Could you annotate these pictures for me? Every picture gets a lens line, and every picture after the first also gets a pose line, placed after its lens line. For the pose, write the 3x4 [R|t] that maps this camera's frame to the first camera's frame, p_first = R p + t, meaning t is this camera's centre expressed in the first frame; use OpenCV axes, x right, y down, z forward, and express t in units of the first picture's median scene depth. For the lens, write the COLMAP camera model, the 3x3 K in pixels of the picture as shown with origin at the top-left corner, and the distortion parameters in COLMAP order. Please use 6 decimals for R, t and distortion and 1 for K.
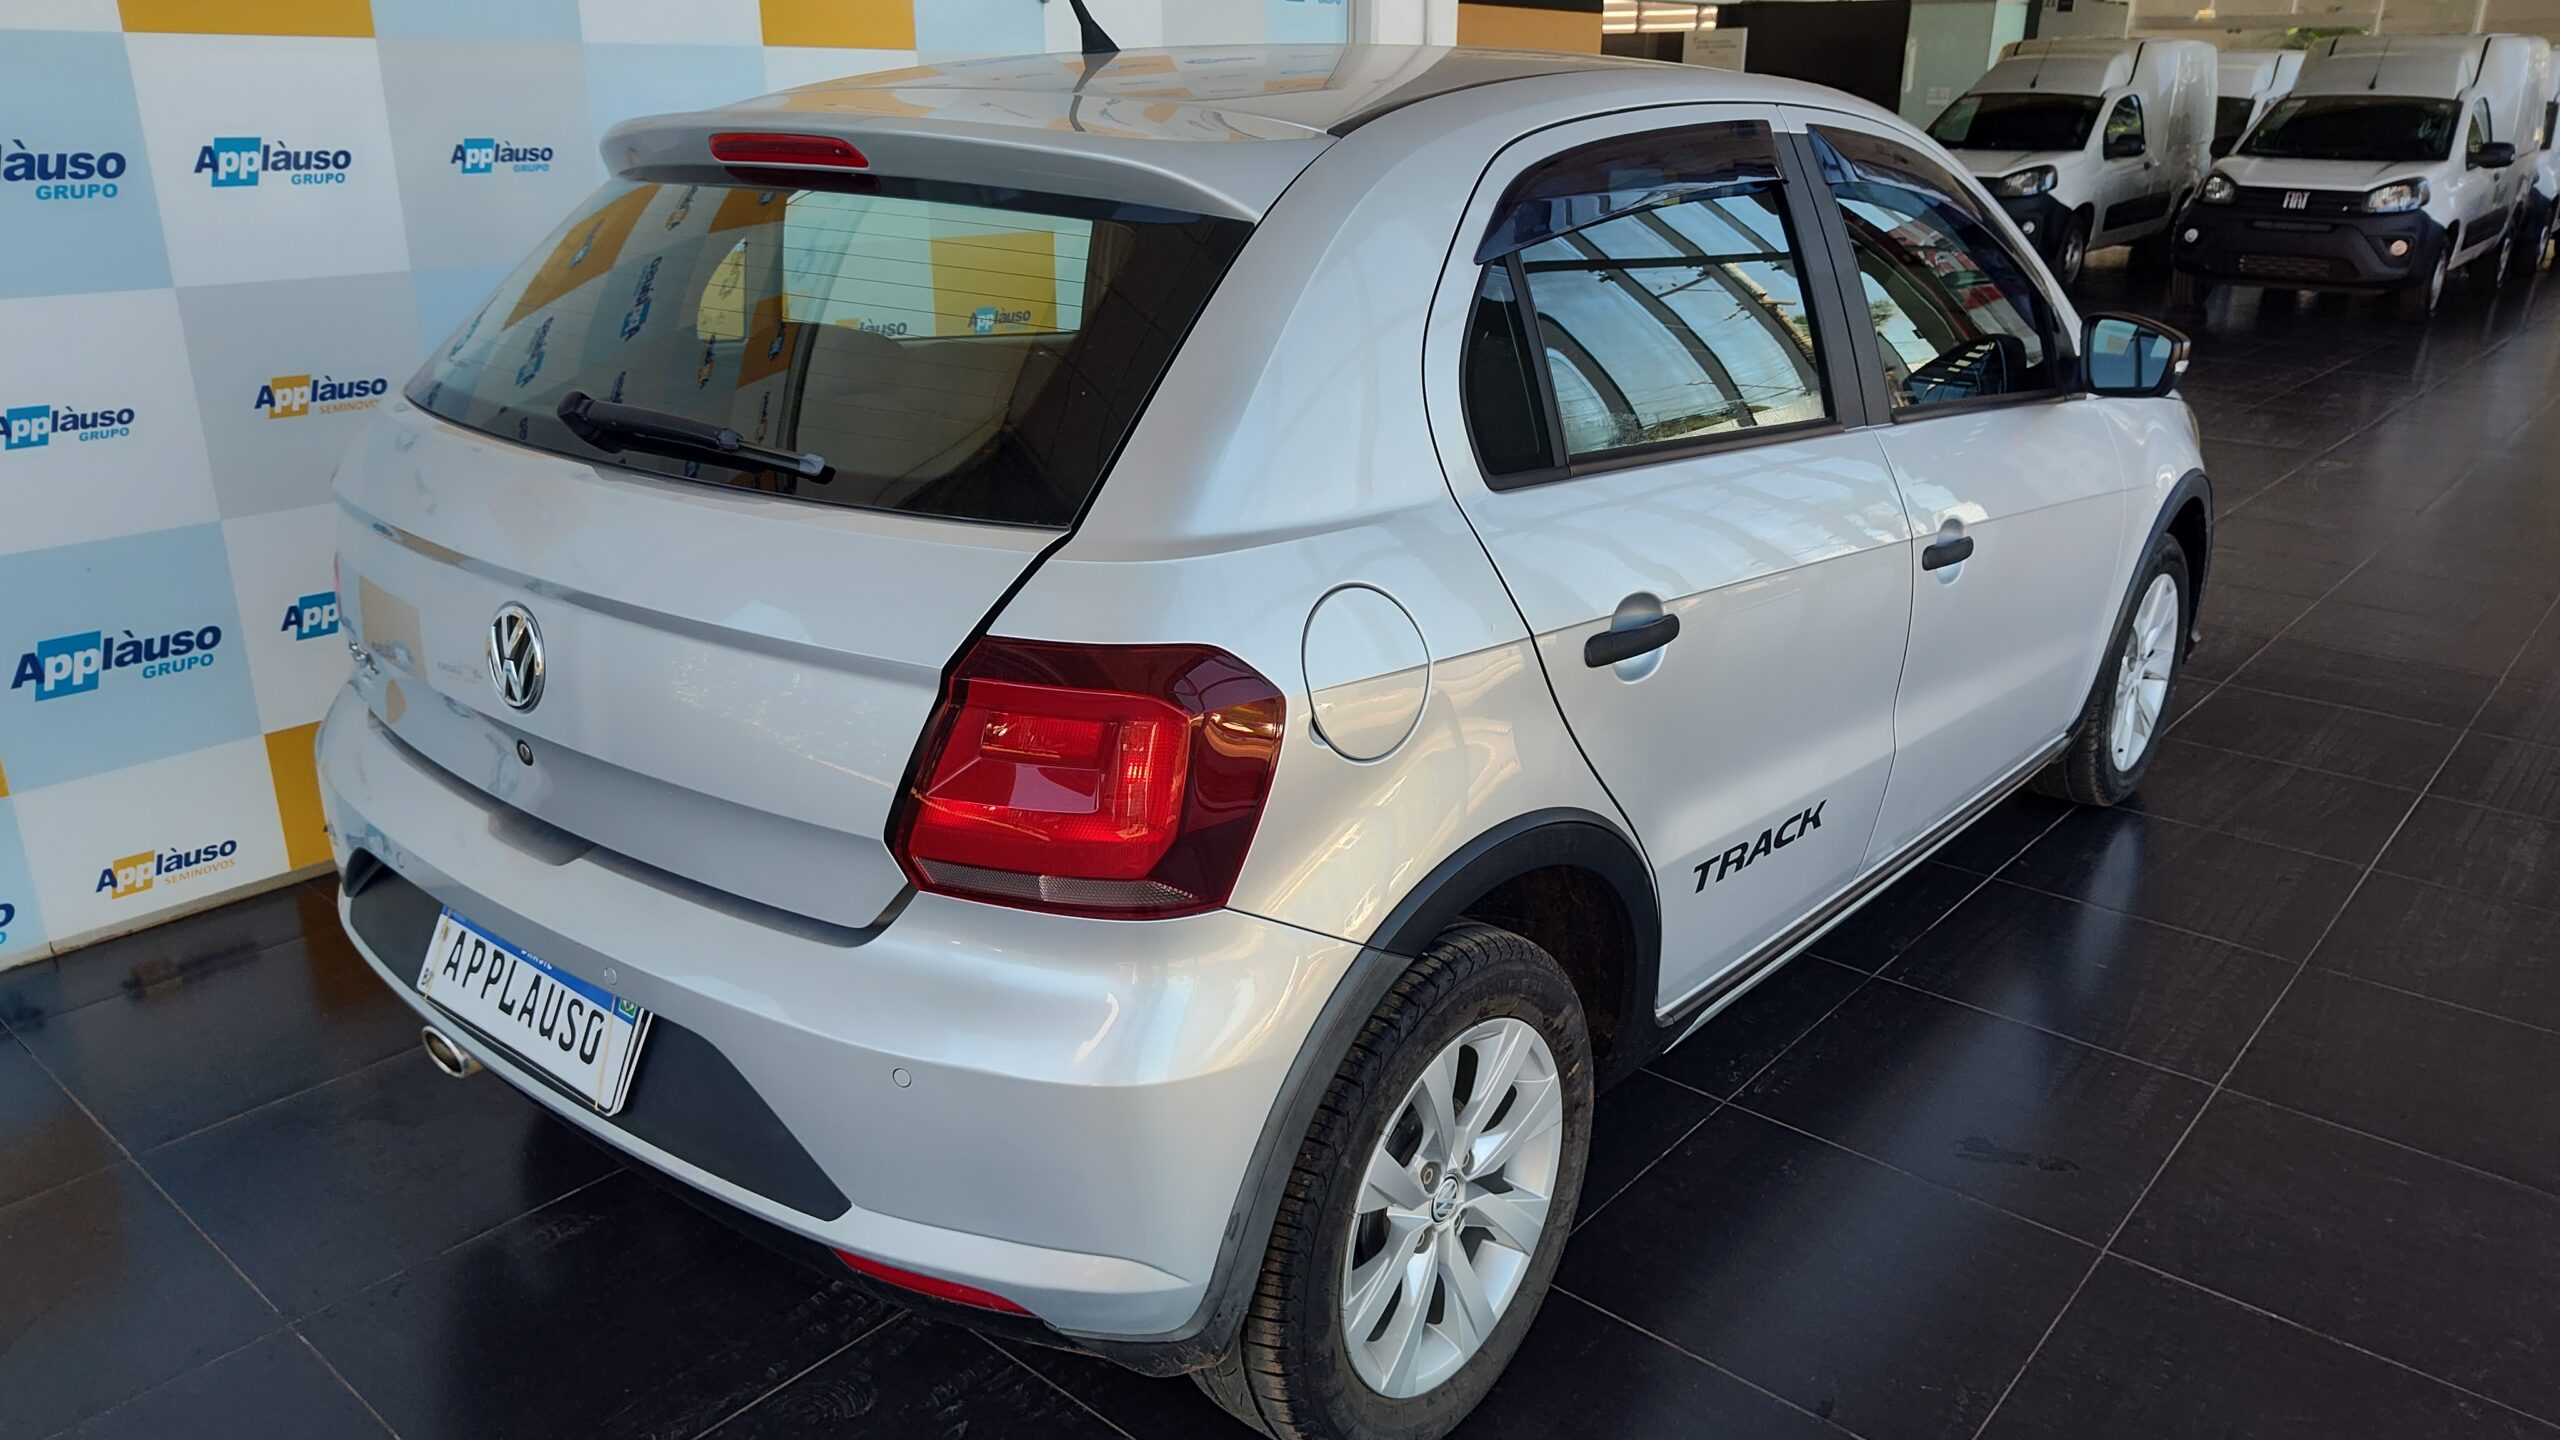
lens RADIAL K [[1700.8, 0, 1227.6], [0, 1700.8, 722.5], [0, 0, 1]] dist [0.039464, -0.057305]
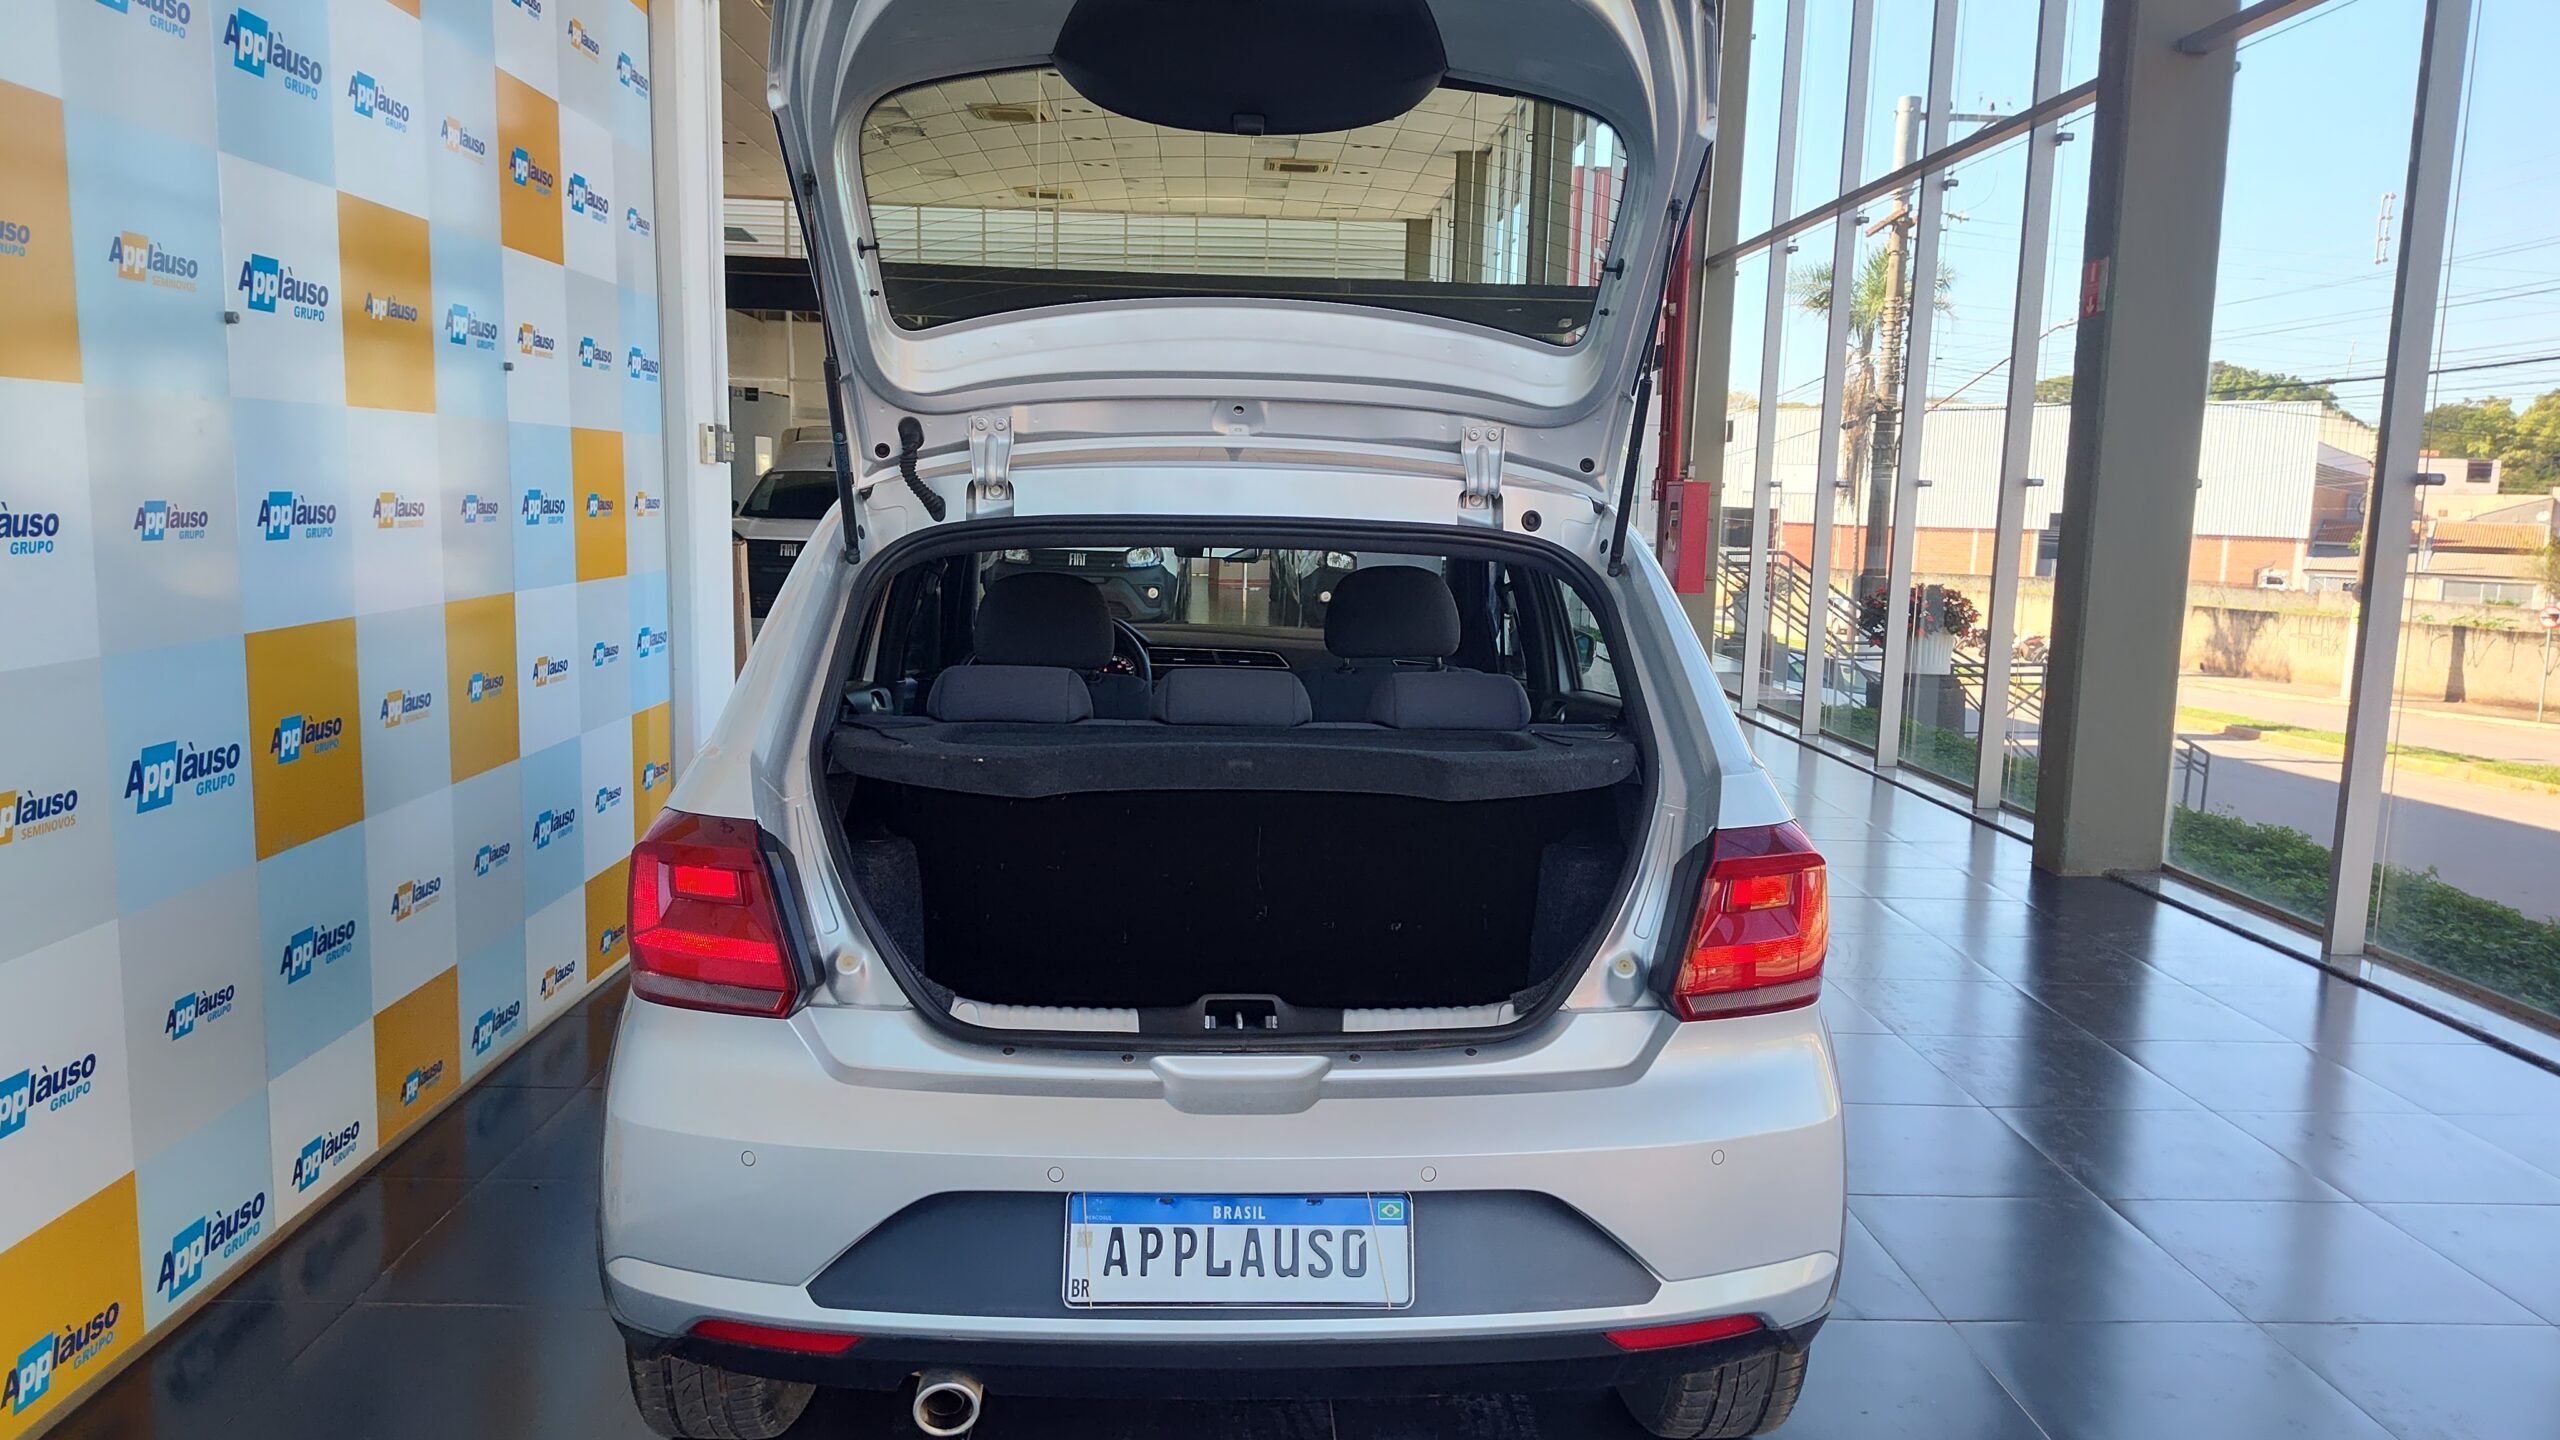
lens RADIAL K [[1730.6, 0, 1280.0], [0, 1730.6, 720.0], [0, 0, 1]] dist [0.003946, -0.004701]
pose [[0.742052, -0.072836, 0.666374, -1.070578], [0.208677, 0.969785, -0.126376, -0.024877], [-0.637034, 0.232834, 0.734830, 0.085071]]
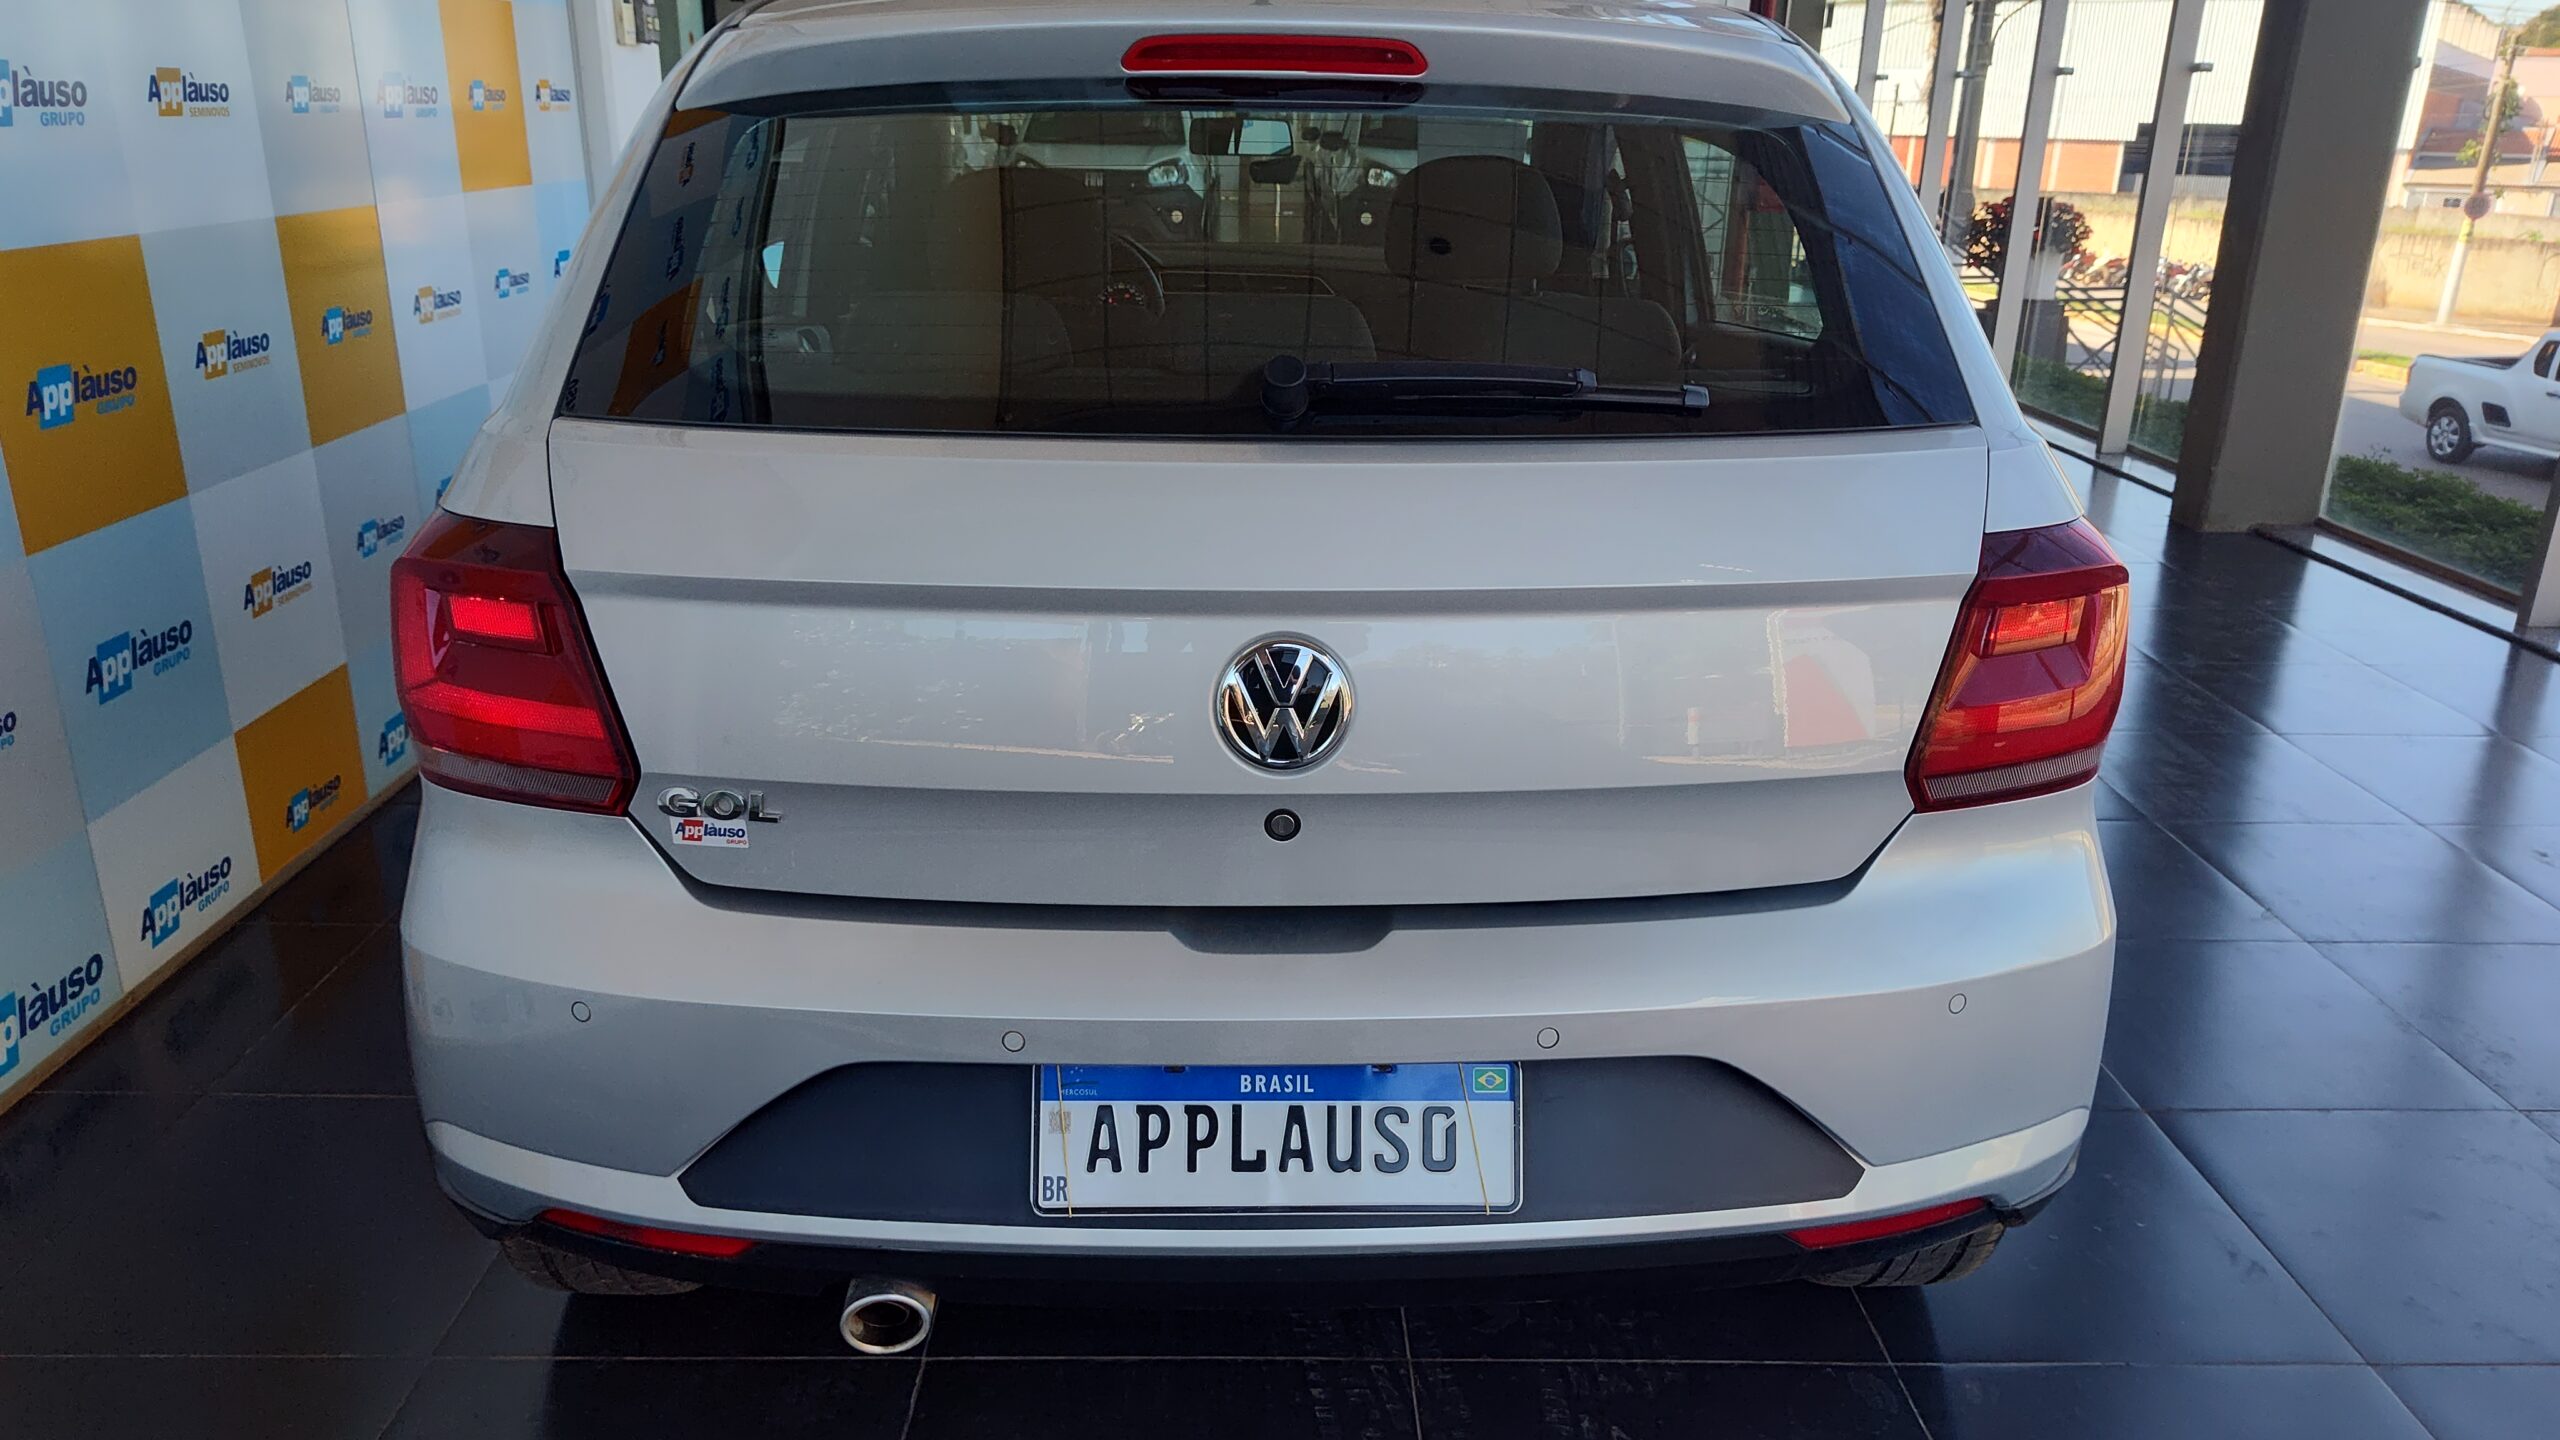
lens RADIAL K [[1730.6, 0, 1280.0], [0, 1730.6, 720.0], [0, 0, 1]] dist [0.003946, -0.004701]
pose [[0.755275, -0.210311, 0.620749, -0.831950], [0.211196, 0.974694, 0.073262, -0.081301], [-0.620449, 0.075767, 0.780579, 0.356612]]
